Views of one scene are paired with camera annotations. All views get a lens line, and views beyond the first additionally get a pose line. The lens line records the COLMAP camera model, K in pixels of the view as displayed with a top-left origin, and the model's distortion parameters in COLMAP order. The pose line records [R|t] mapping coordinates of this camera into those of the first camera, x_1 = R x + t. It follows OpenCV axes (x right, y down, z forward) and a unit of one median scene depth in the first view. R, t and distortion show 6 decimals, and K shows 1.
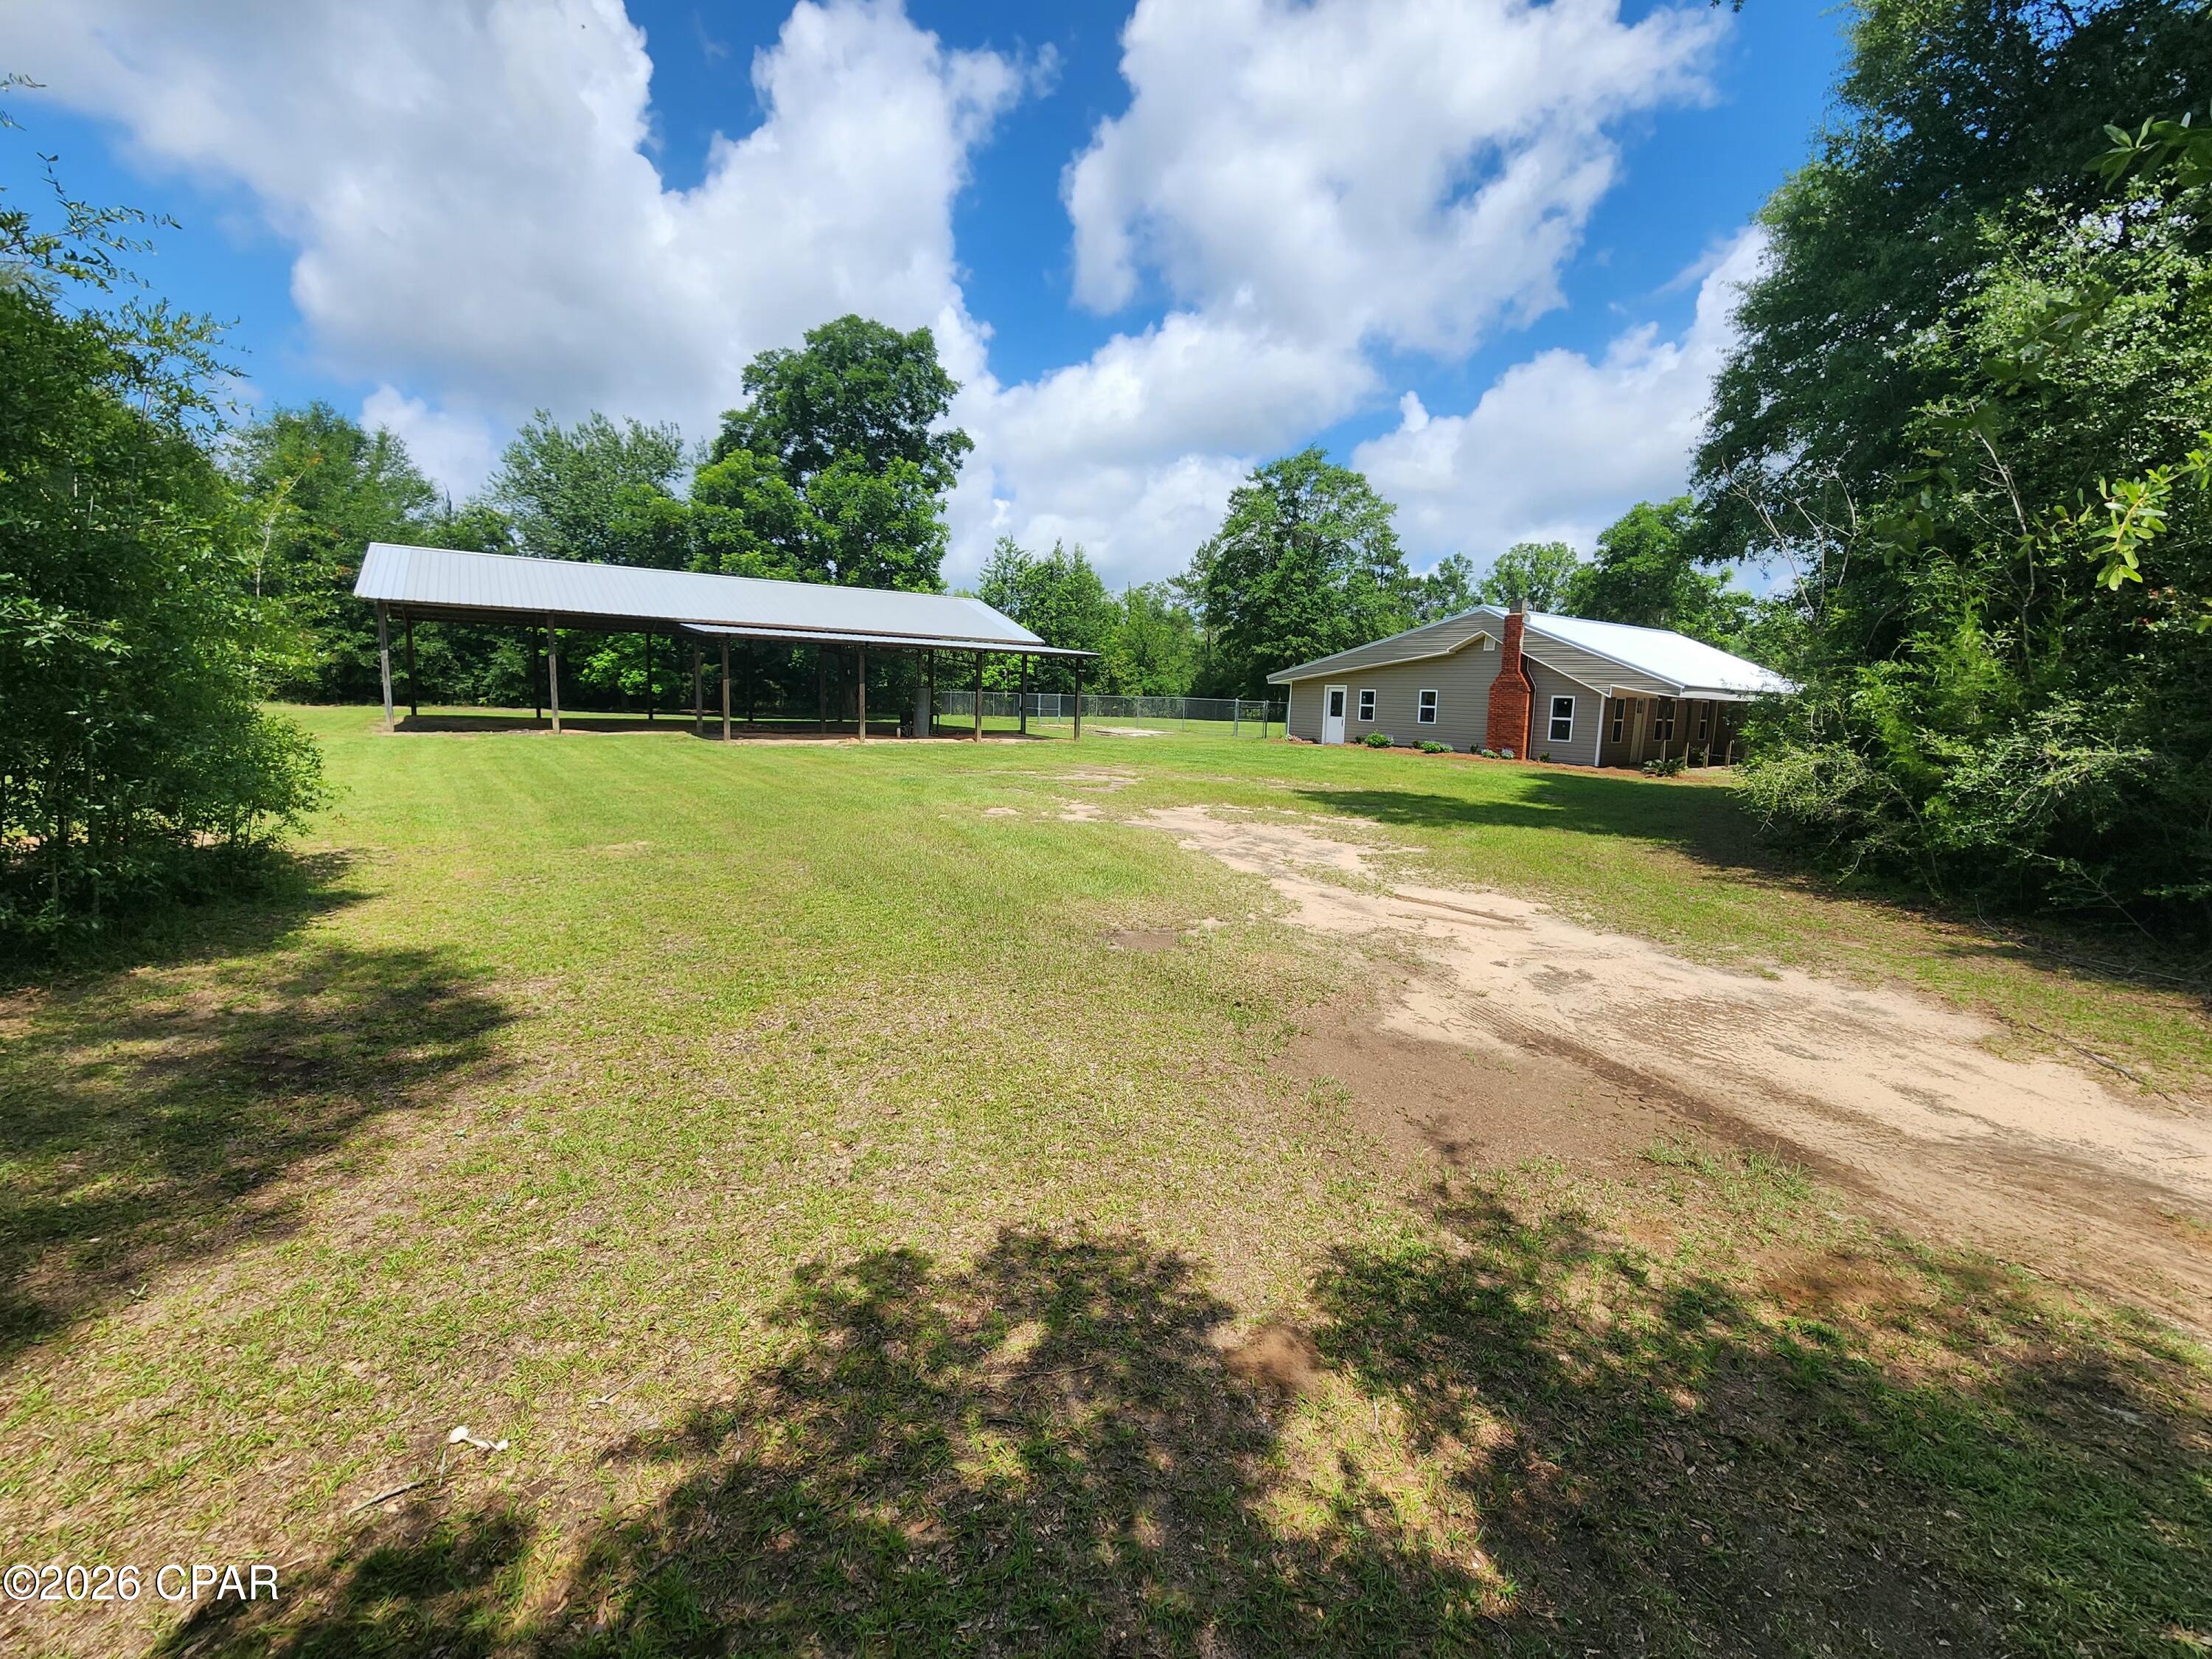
lens RADIAL K [[912.7, 0, 1105.3], [0, 912.7, 817.4], [0, 0, 1]] dist [0.001657, -0.000679]
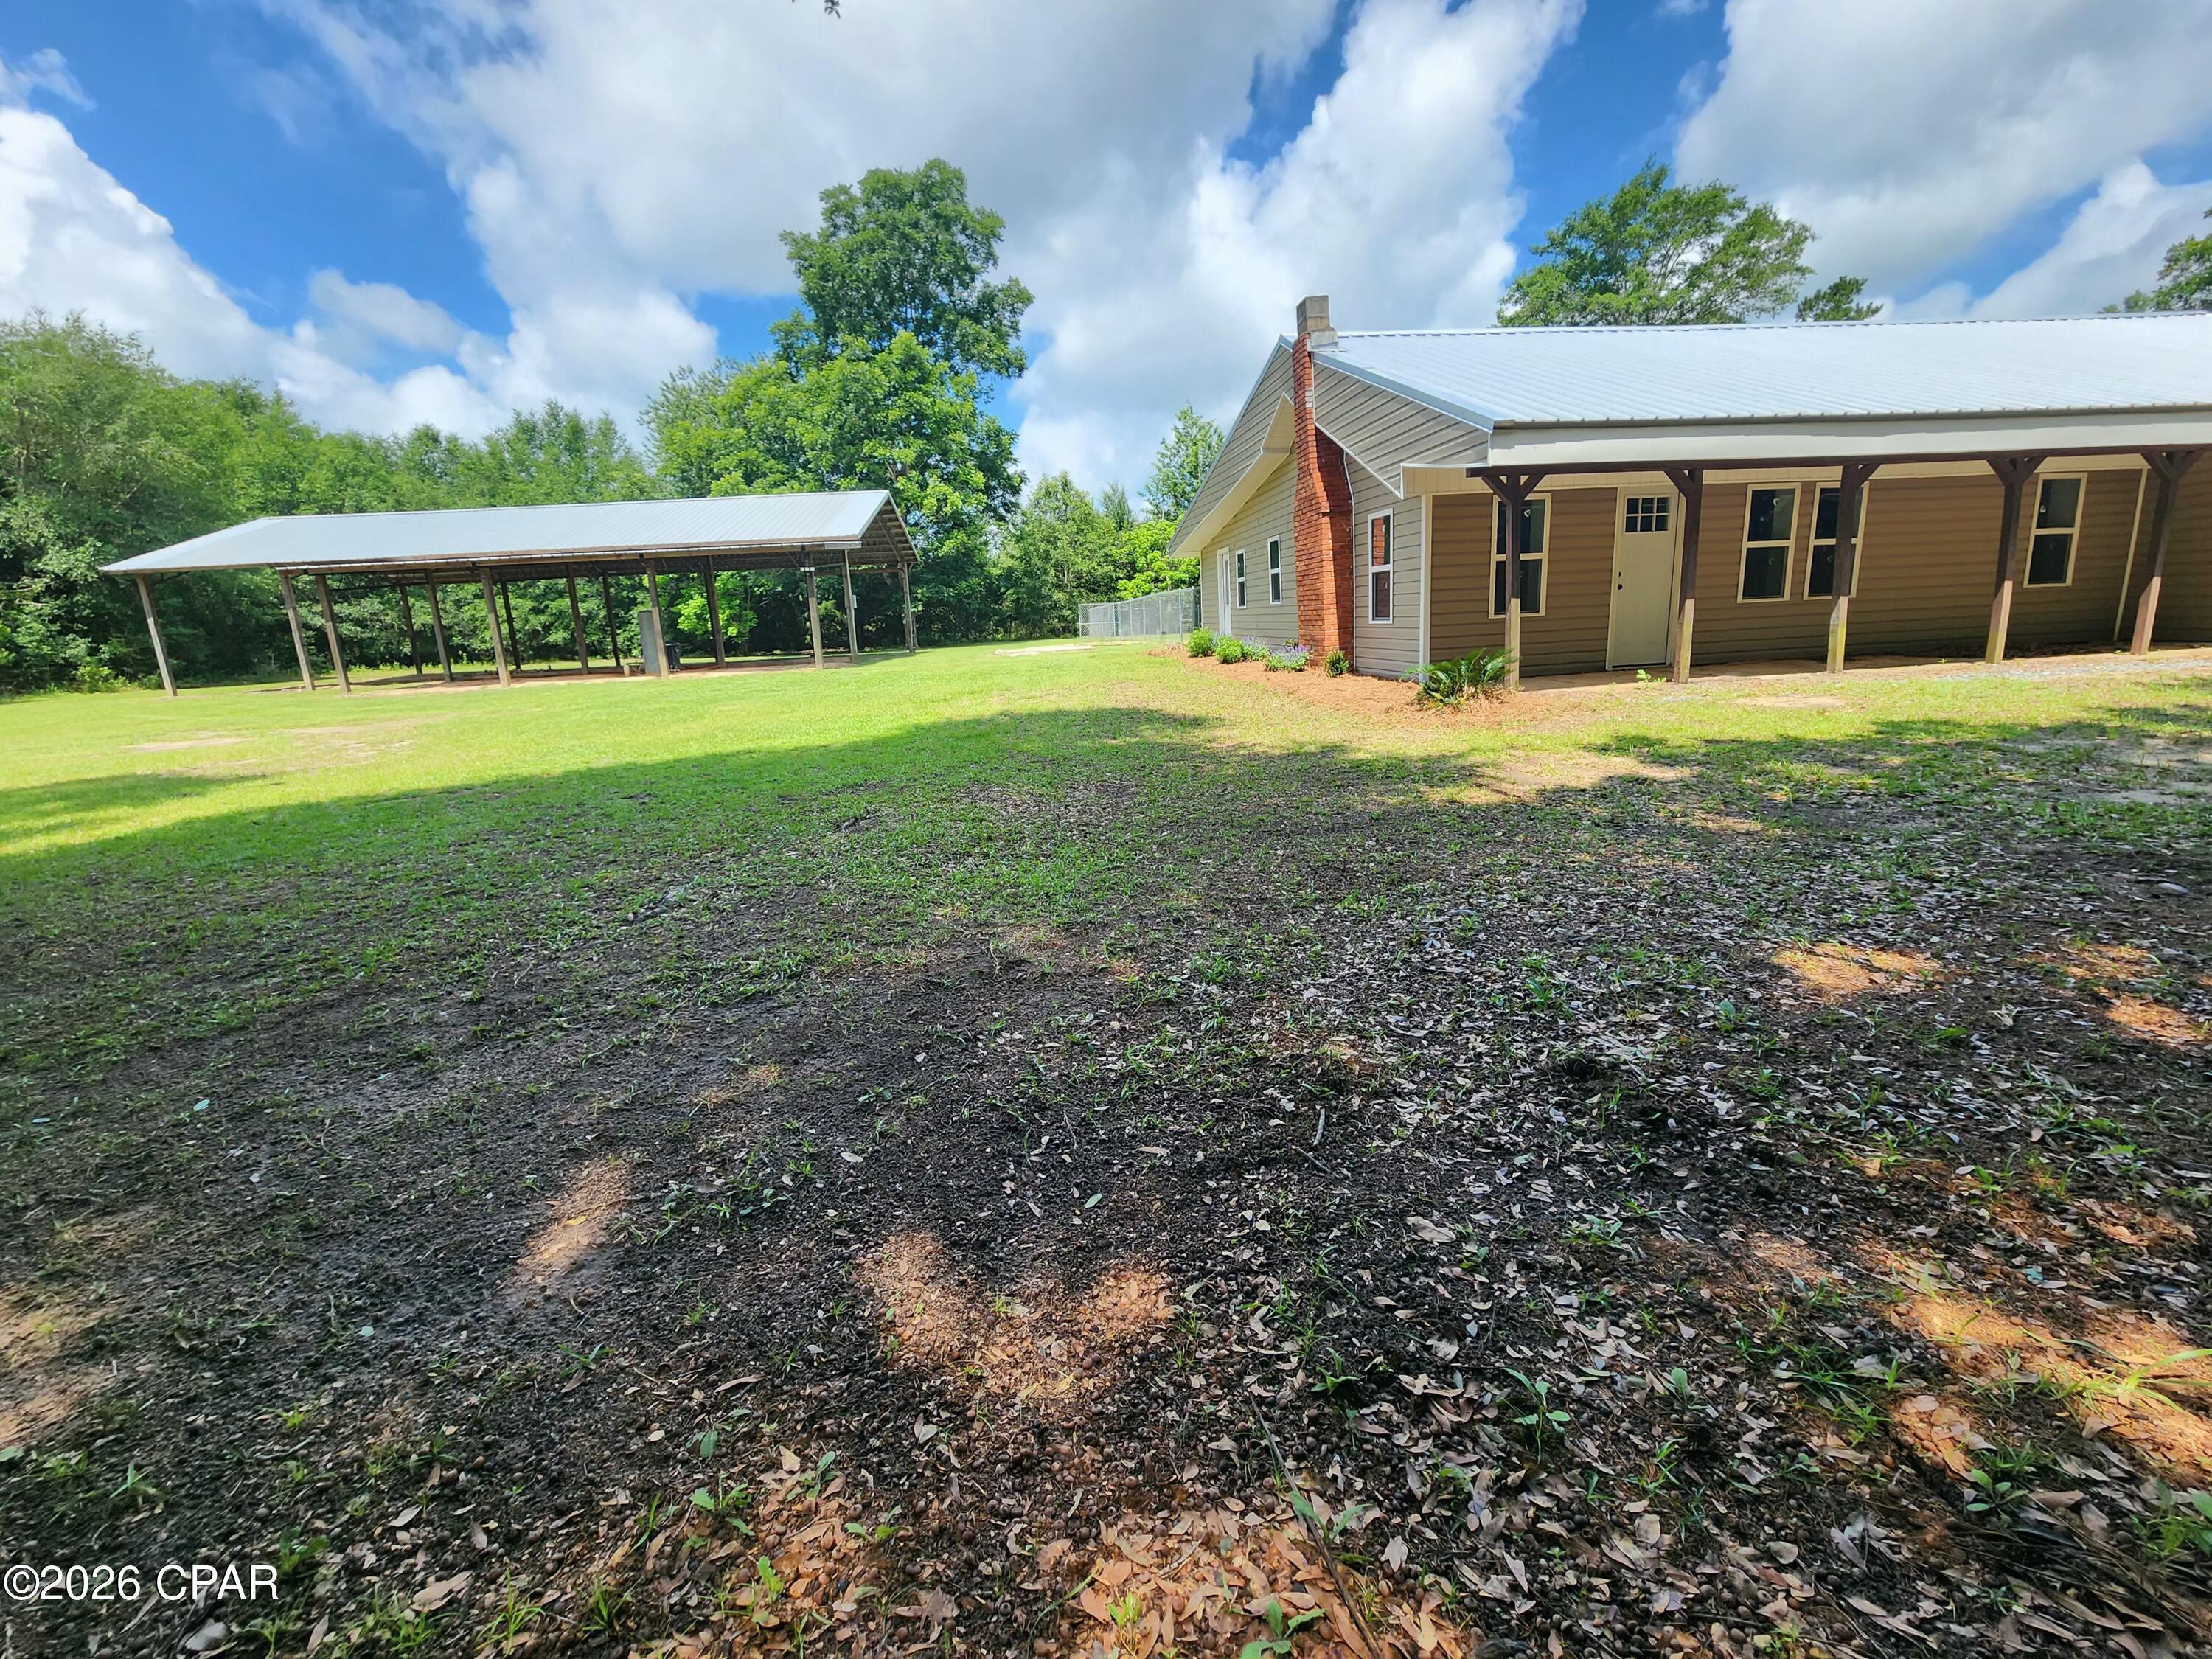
lens RADIAL K [[912.7, 0, 1108.2], [0, 912.7, 814.8], [0, 0, 1]] dist [0.001657, -0.000679]
pose [[0.850947, 0.037045, -0.523943, 0.393449], [0.004855, 0.996912, 0.078372, -0.018123], [0.525229, -0.069235, 0.848140, 0.364294]]
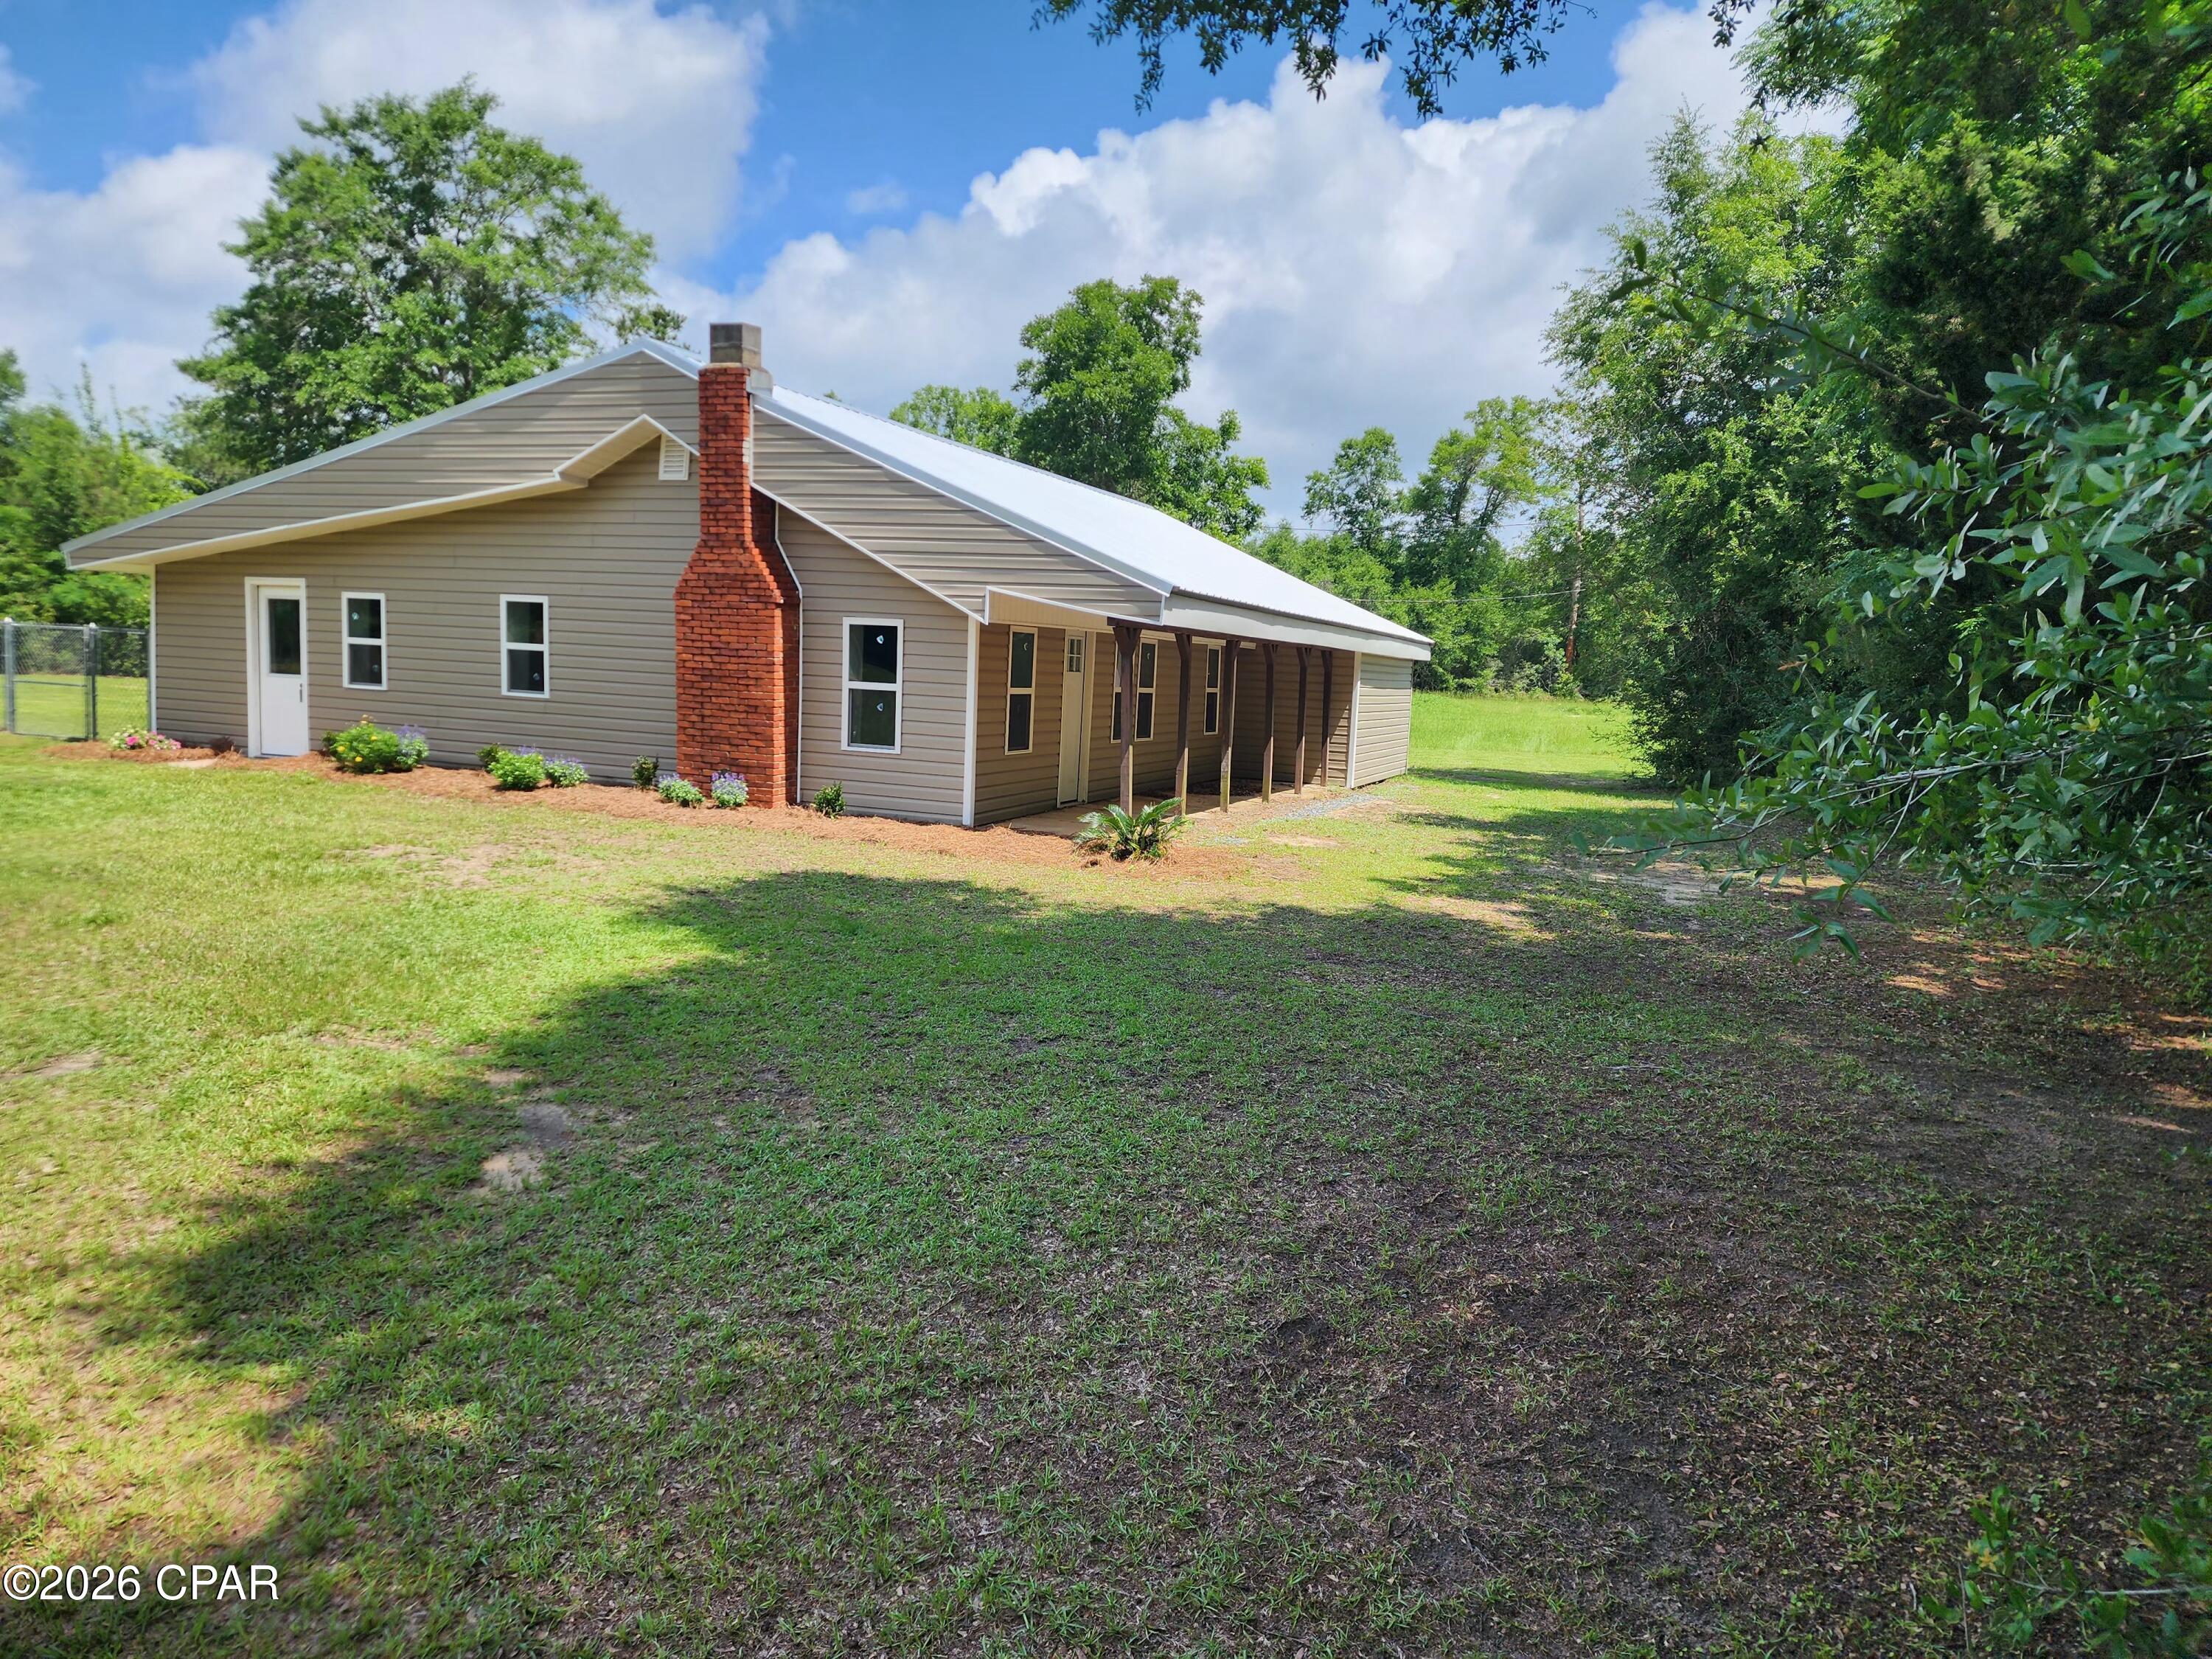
lens RADIAL K [[1470.4, 0, 1107.2], [0, 1470.4, 804.1], [0, 0, 1]] dist [0.088197, -0.080428]
pose [[0.871799, -0.037961, 0.488391, 0.194449], [0.049716, 0.998702, -0.011119, -0.033822], [-0.487334, 0.033974, 0.872554, 0.304621]]
